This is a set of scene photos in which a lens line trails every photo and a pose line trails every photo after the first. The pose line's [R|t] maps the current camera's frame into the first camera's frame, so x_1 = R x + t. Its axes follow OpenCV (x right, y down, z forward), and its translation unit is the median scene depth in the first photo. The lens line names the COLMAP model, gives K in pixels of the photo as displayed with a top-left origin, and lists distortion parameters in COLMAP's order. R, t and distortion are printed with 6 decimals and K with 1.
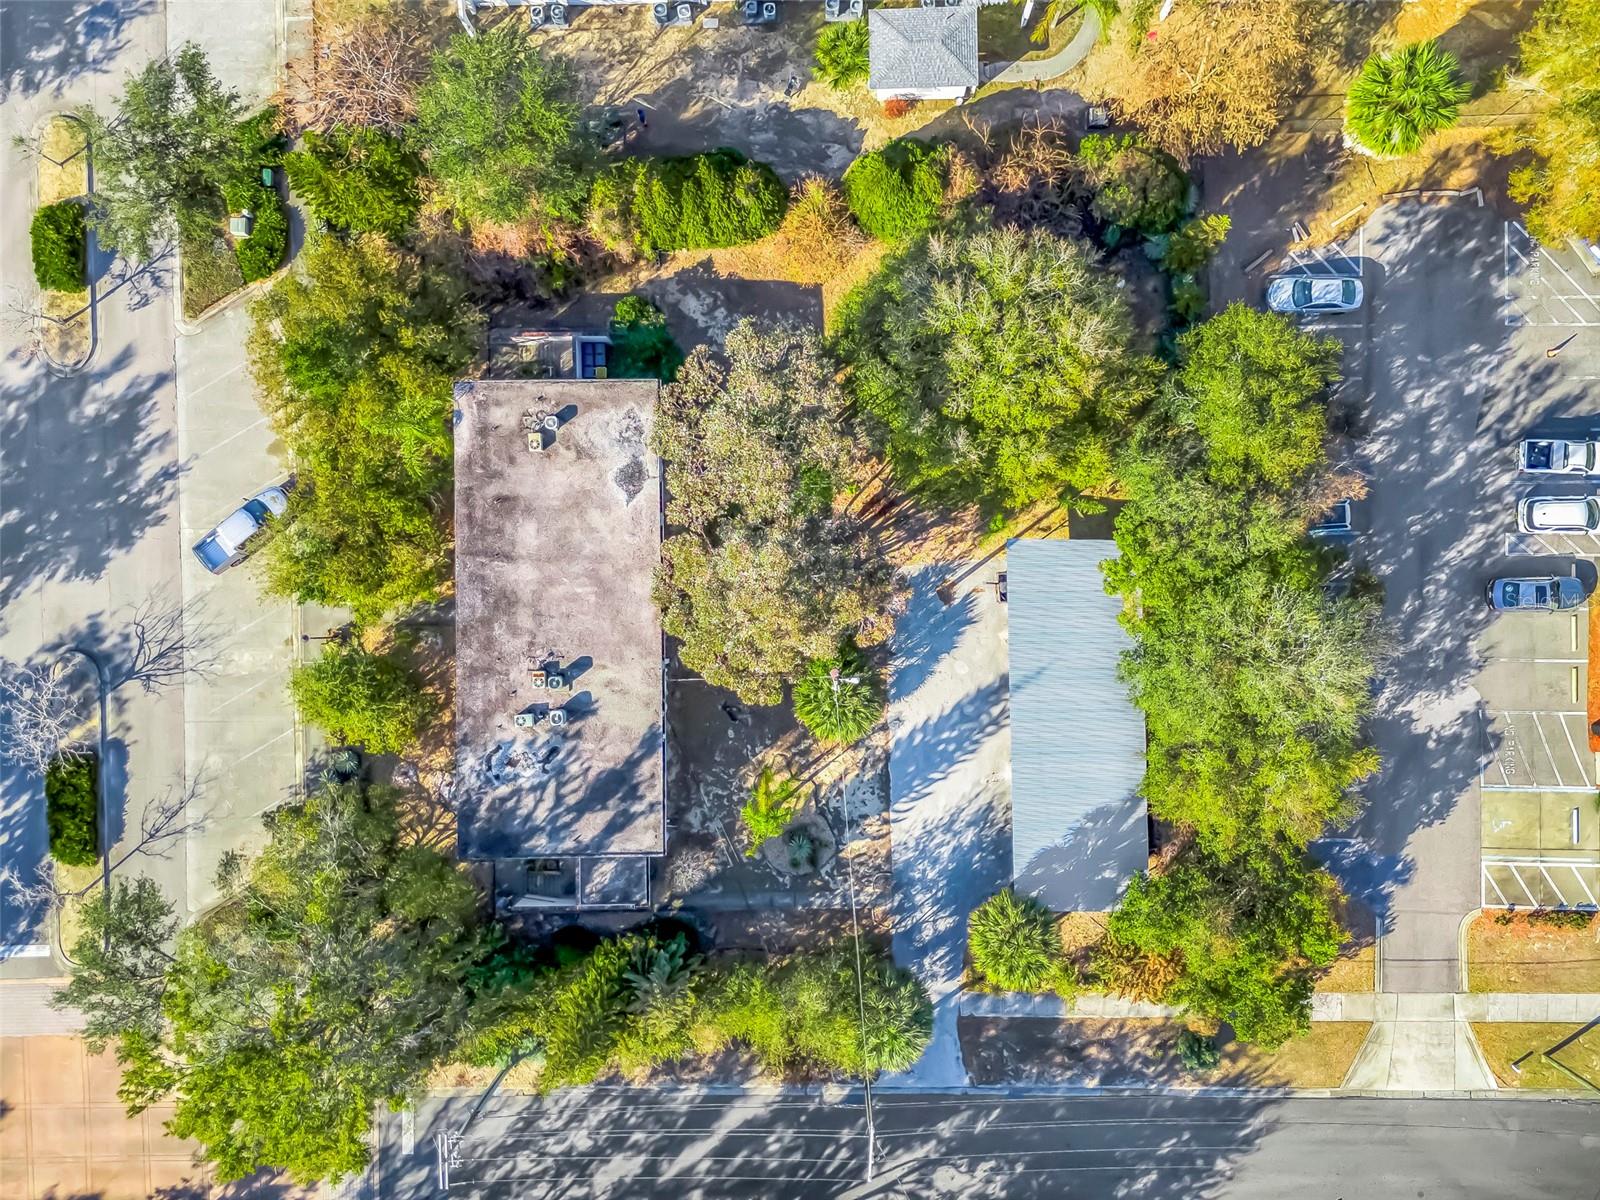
lens RADIAL K [[1198.4, 0, 799.6], [0, 1198.4, 590.1], [0, 0, 1]] dist [0.084769, -0.097230]
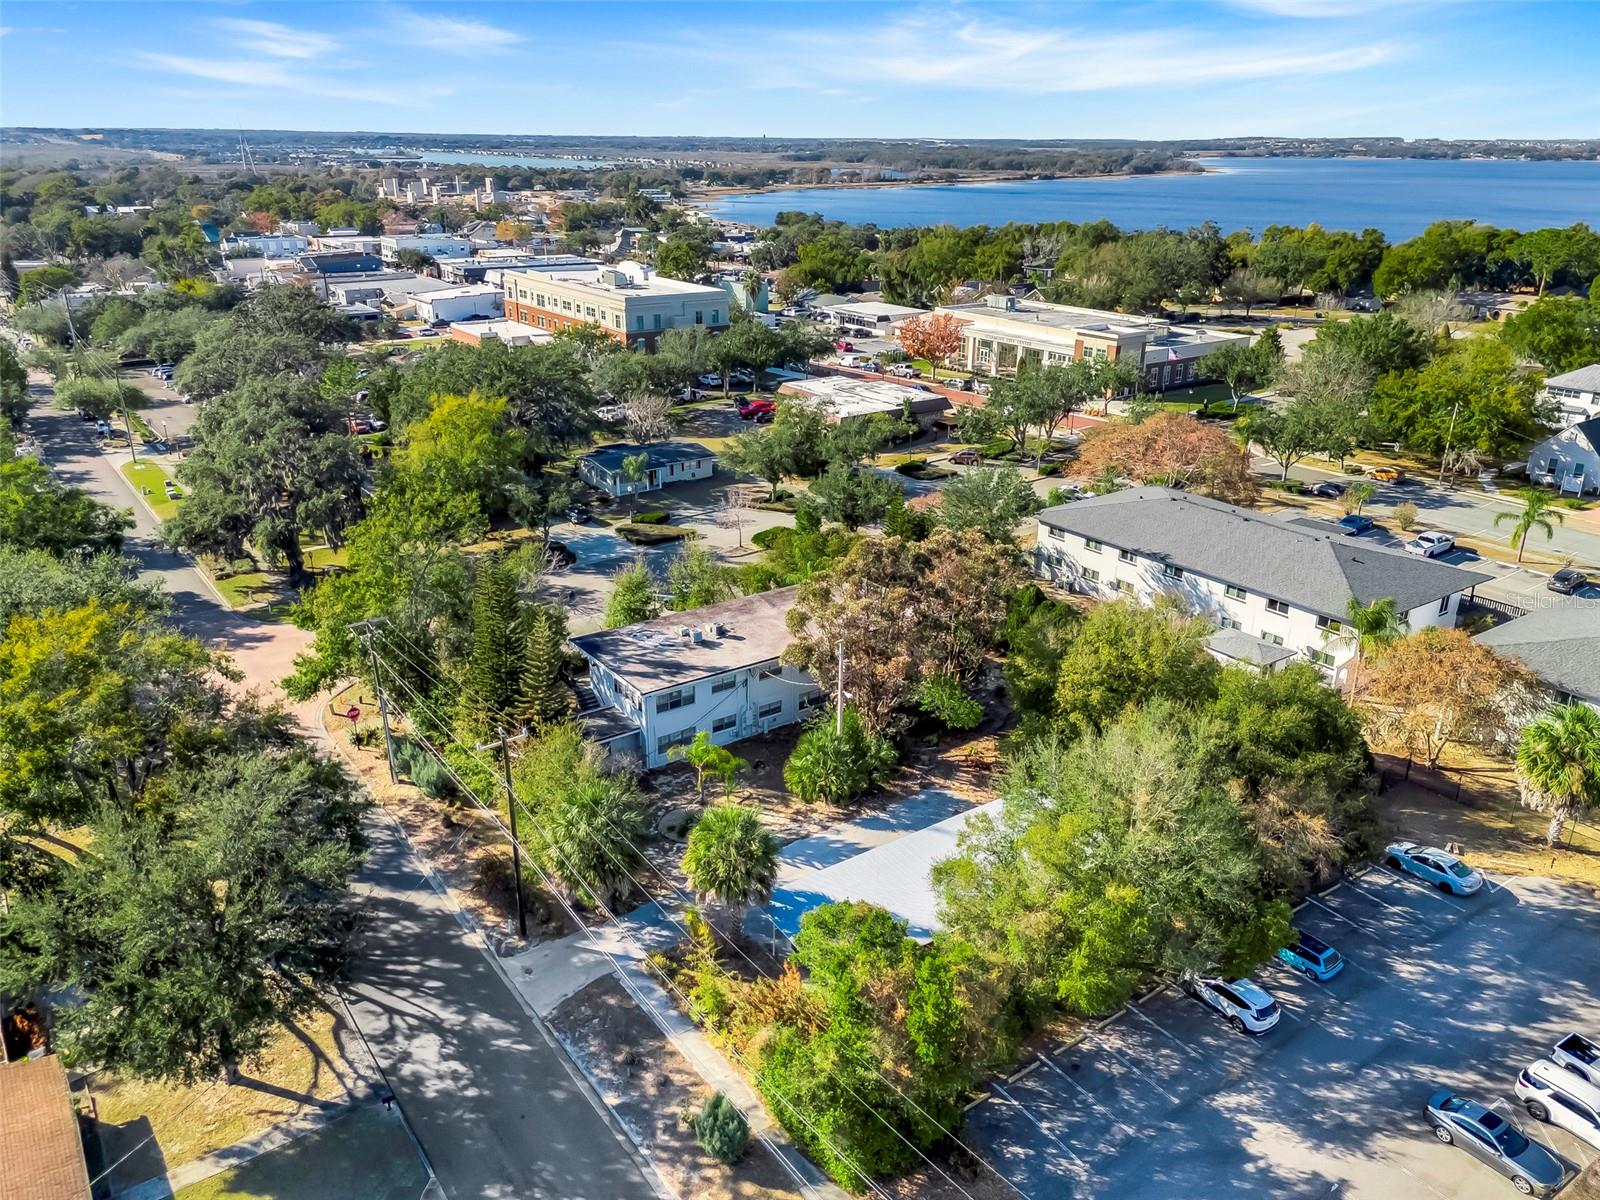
lens RADIAL K [[1198.4, 0, 799.6], [0, 1198.4, 590.1], [0, 0, 1]] dist [0.084769, -0.097230]
pose [[0.568476, 0.309253, -0.762363, 0.800749], [-0.822686, 0.208321, -0.528952, 0.649650], [-0.004764, 0.927882, 0.372843, 0.407114]]
